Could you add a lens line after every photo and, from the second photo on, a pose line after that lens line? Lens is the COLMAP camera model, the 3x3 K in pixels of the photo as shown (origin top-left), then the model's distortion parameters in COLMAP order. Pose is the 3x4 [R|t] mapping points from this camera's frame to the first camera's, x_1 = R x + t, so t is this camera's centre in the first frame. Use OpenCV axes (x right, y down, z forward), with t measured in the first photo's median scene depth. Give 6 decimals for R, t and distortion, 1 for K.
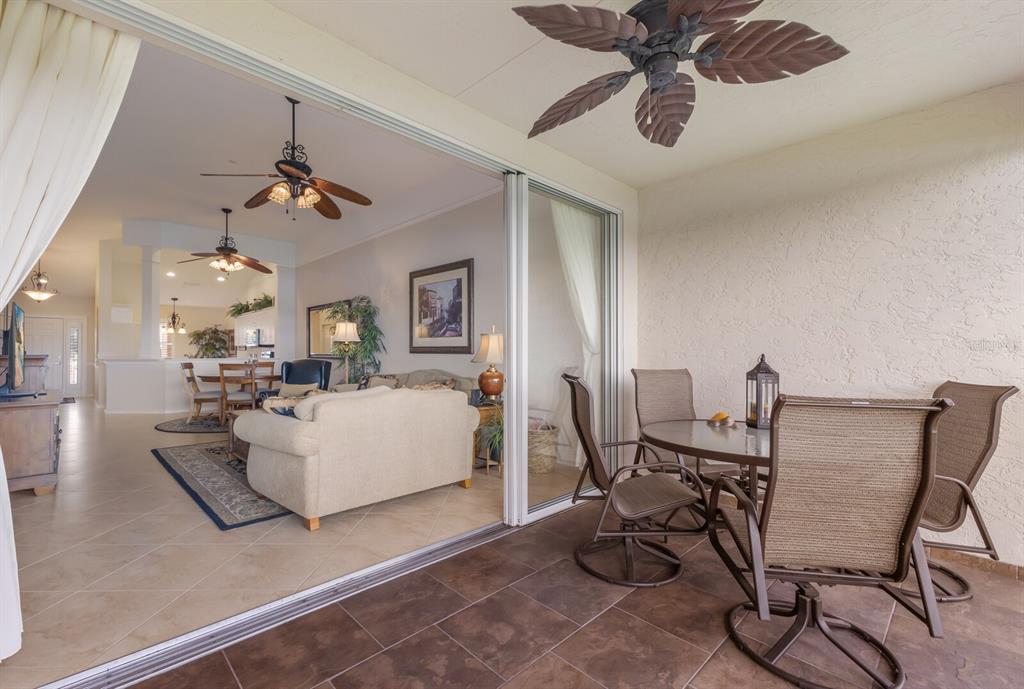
lens RADIAL K [[443.5, 0, 510.7], [0, 443.5, 345.1], [0, 0, 1]] dist [0.014037, 0.000472]
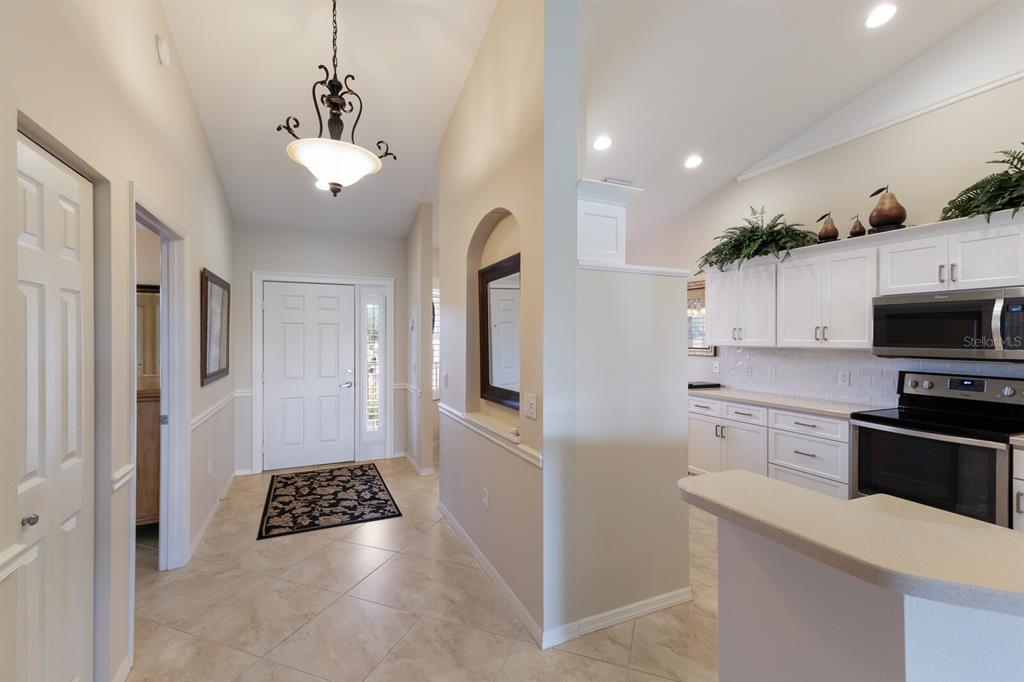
lens RADIAL K [[443.5, 0, 510.1], [0, 443.5, 337.3], [0, 0, 1]] dist [0.019463, -0.001821]
pose [[0.937196, 0.003022, -0.348791, -1.048381], [0.003416, 0.999835, 0.017841, -0.021759], [0.348787, -0.017912, 0.937031, 0.964147]]
